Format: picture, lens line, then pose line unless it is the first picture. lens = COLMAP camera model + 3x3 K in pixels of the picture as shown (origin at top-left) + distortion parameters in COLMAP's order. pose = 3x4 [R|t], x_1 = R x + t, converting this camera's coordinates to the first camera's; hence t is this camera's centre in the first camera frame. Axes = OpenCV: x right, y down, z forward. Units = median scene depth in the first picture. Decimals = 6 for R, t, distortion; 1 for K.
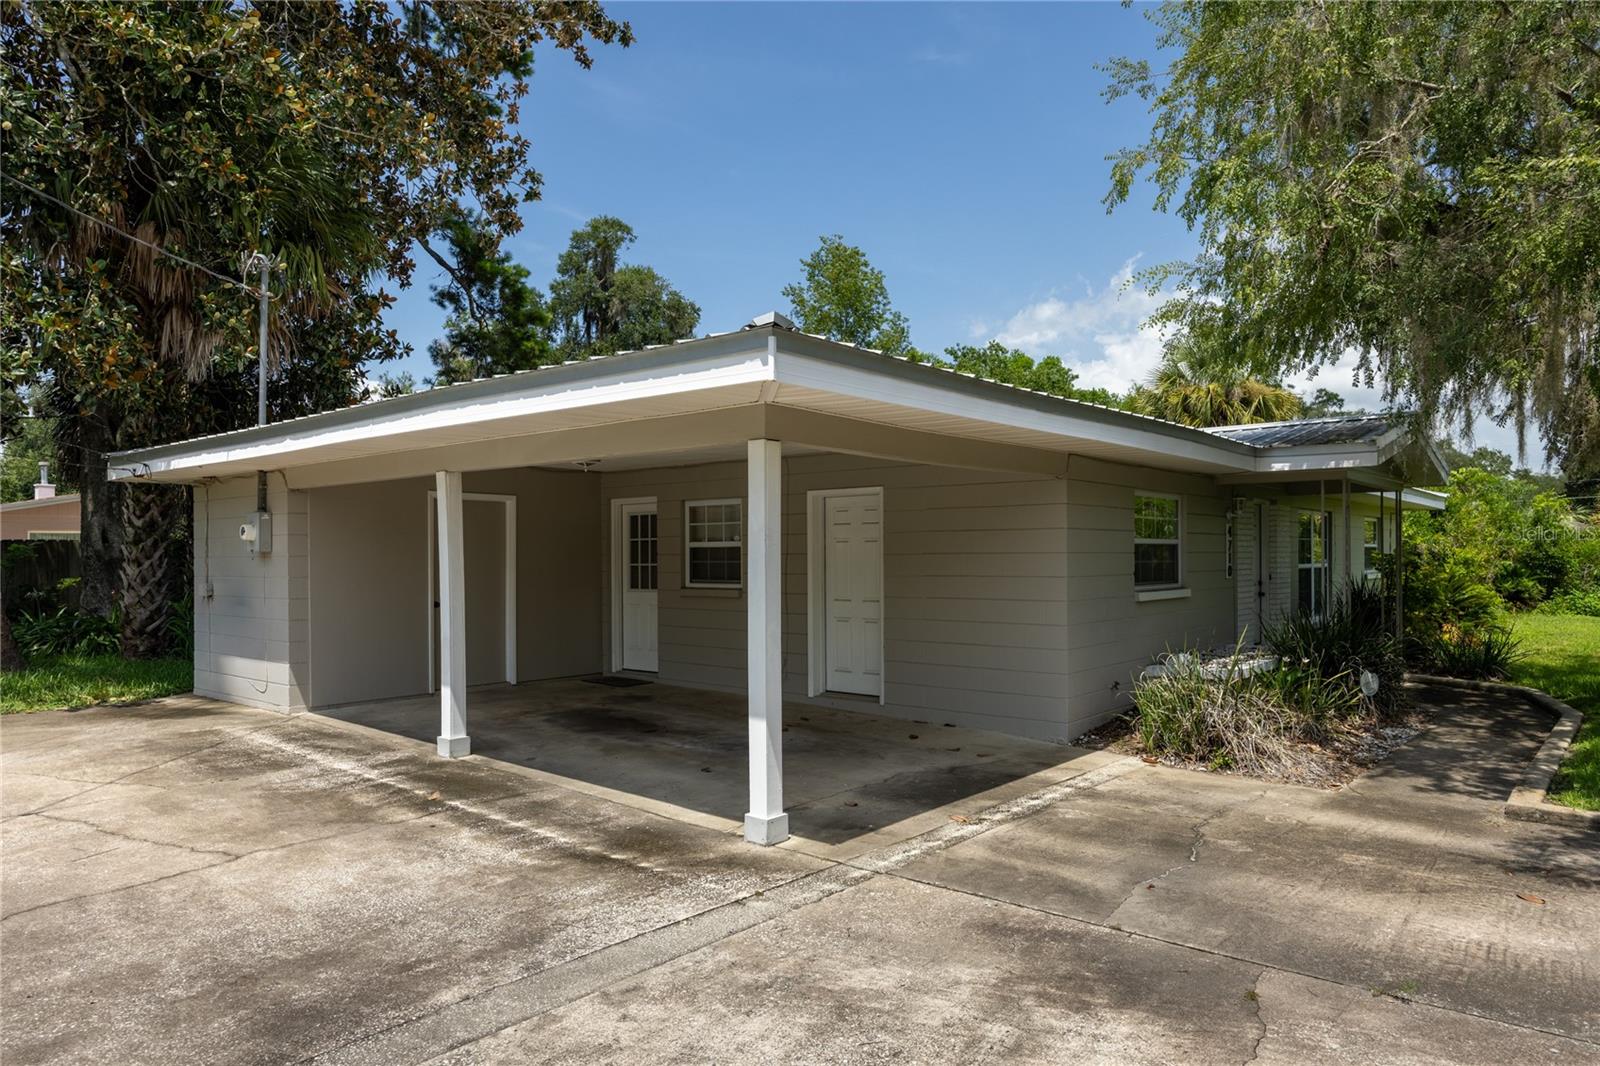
lens RADIAL K [[1034.7, 0, 801.6], [0, 1034.7, 539.9], [0, 0, 1]] dist [0.000390, 0.000448]
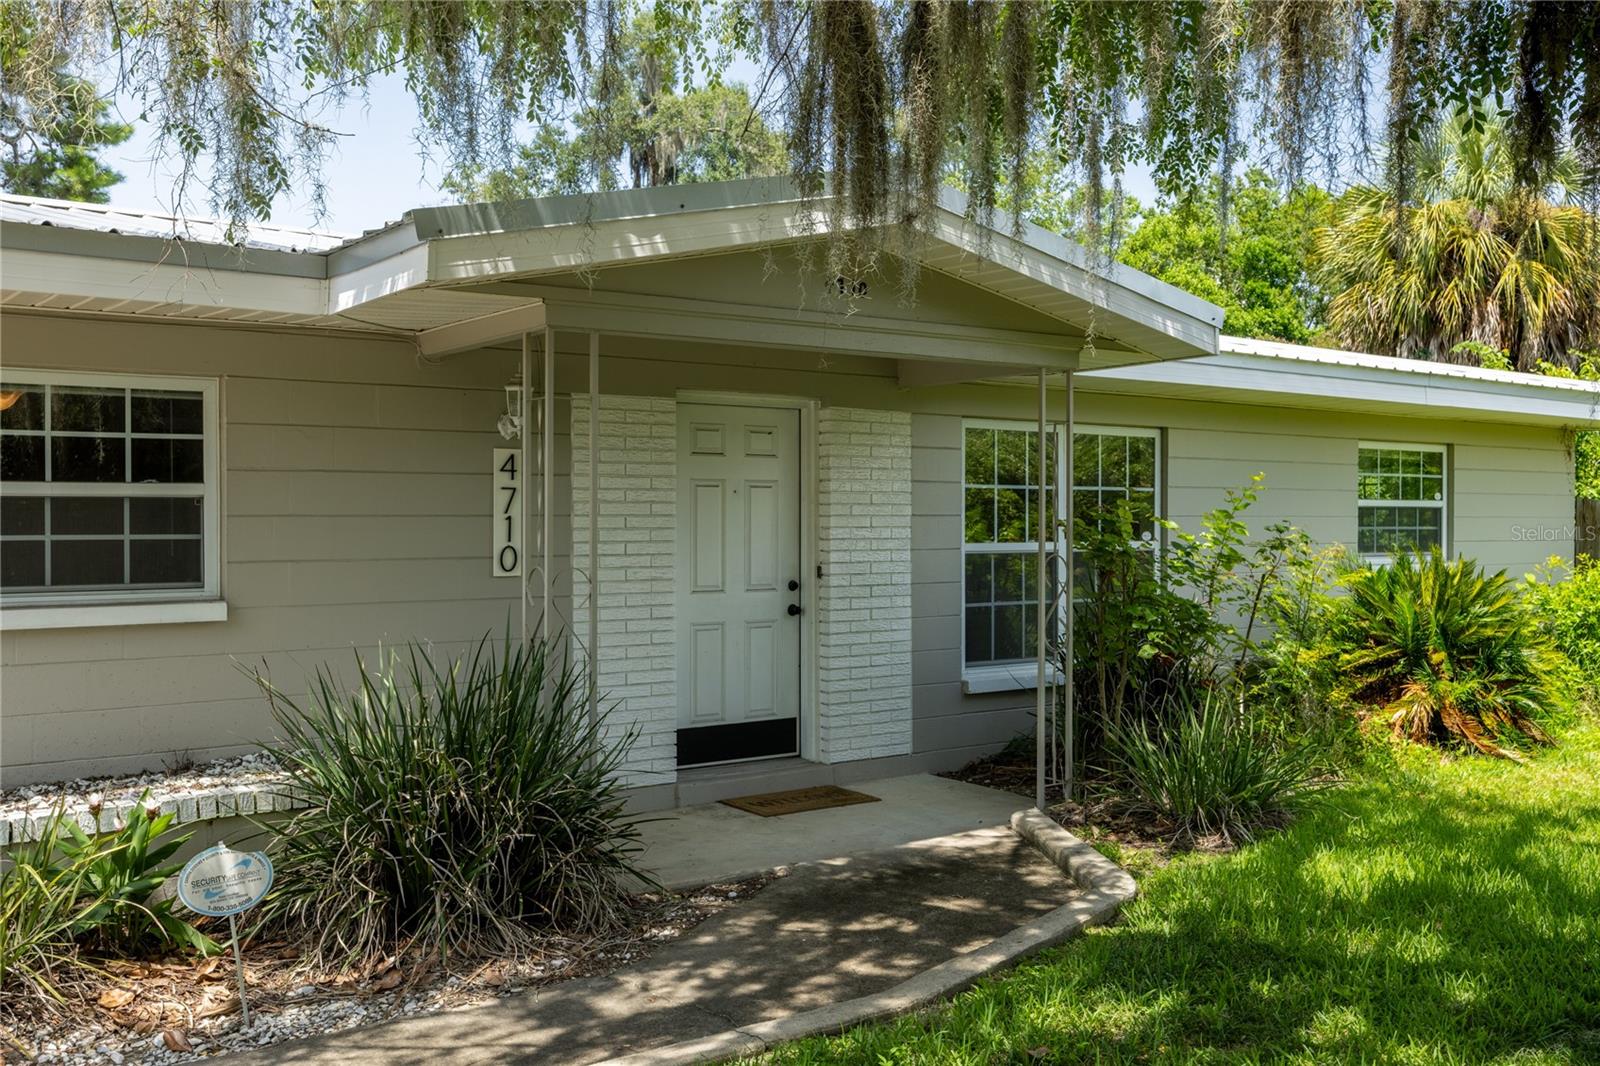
lens RADIAL K [[1479.7, 0, 796.5], [0, 1479.7, 531.8], [0, 0, 1]] dist [0.013911, 0.000000]
pose [[0.969035, 0.006079, -0.246850, 0.594895], [0.000285, 0.999669, 0.025734, 0.002350], [0.246925, -0.025008, 0.968712, 0.379067]]
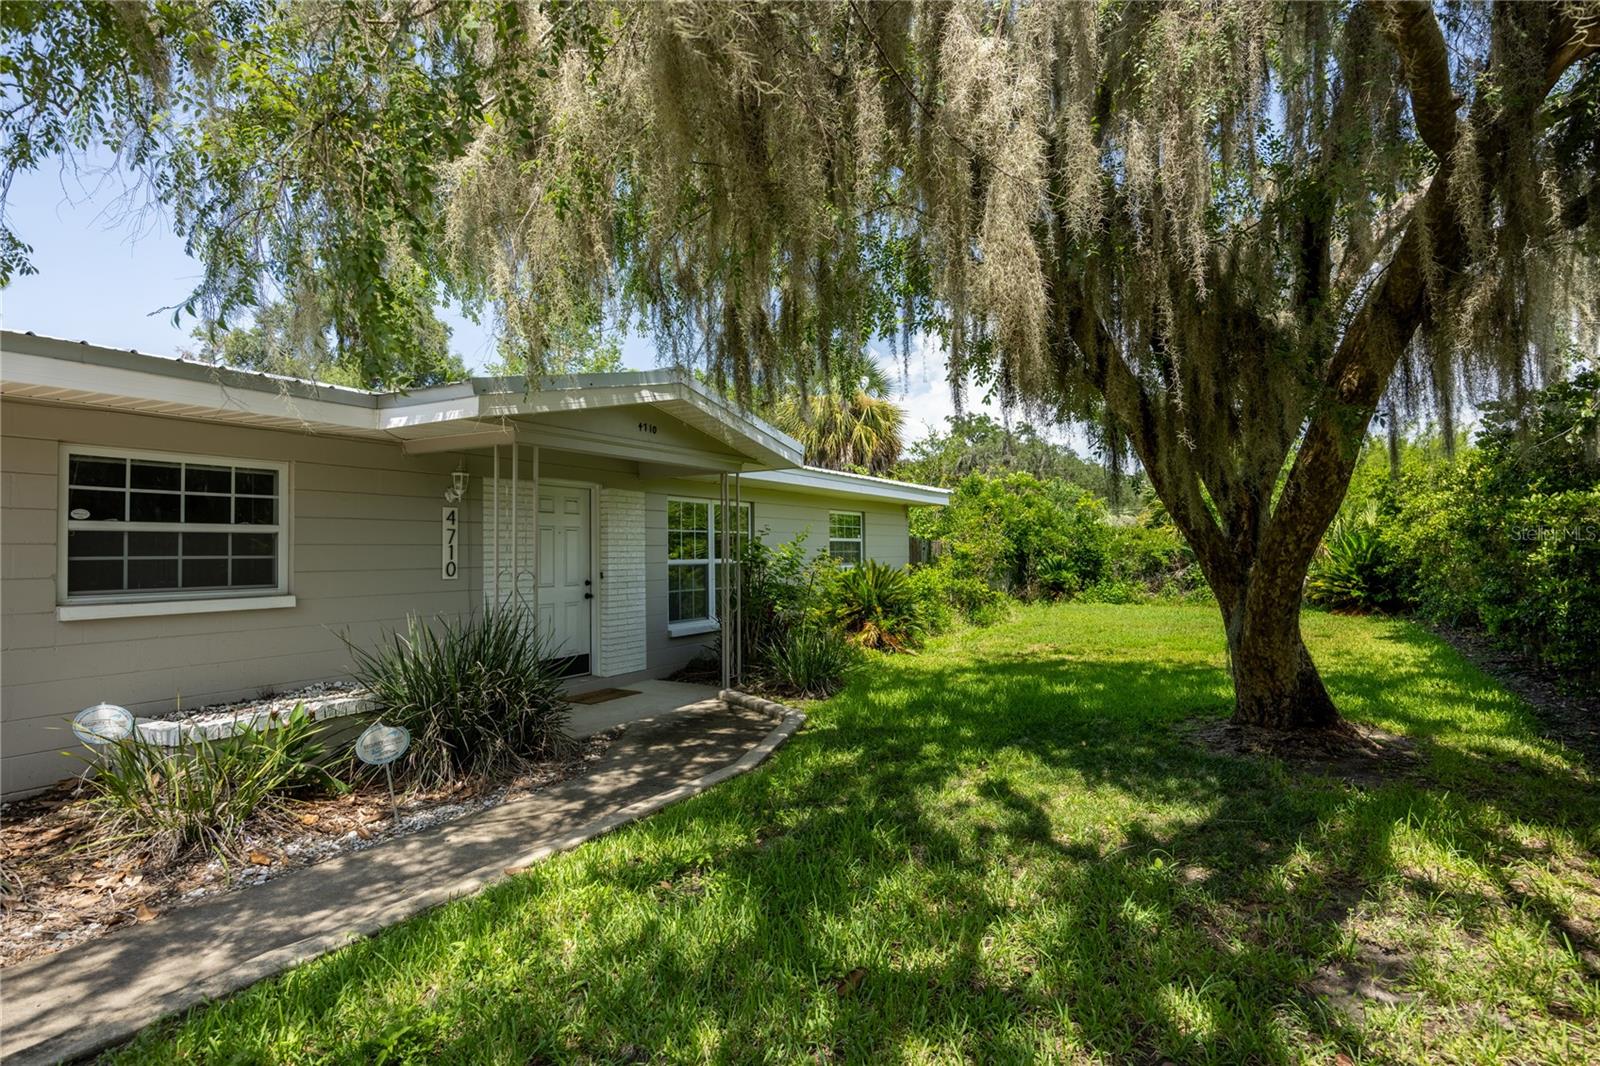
lens RADIAL K [[851.7, 0, 799.5], [0, 851.7, 532.2], [0, 0, 1]] dist [-0.007749, -0.000527]
pose [[0.981743, -0.000260, 0.190211, 0.479432], [0.002231, 0.999946, -0.010149, 0.008214], [-0.190198, 0.010388, 0.981691, 0.293480]]
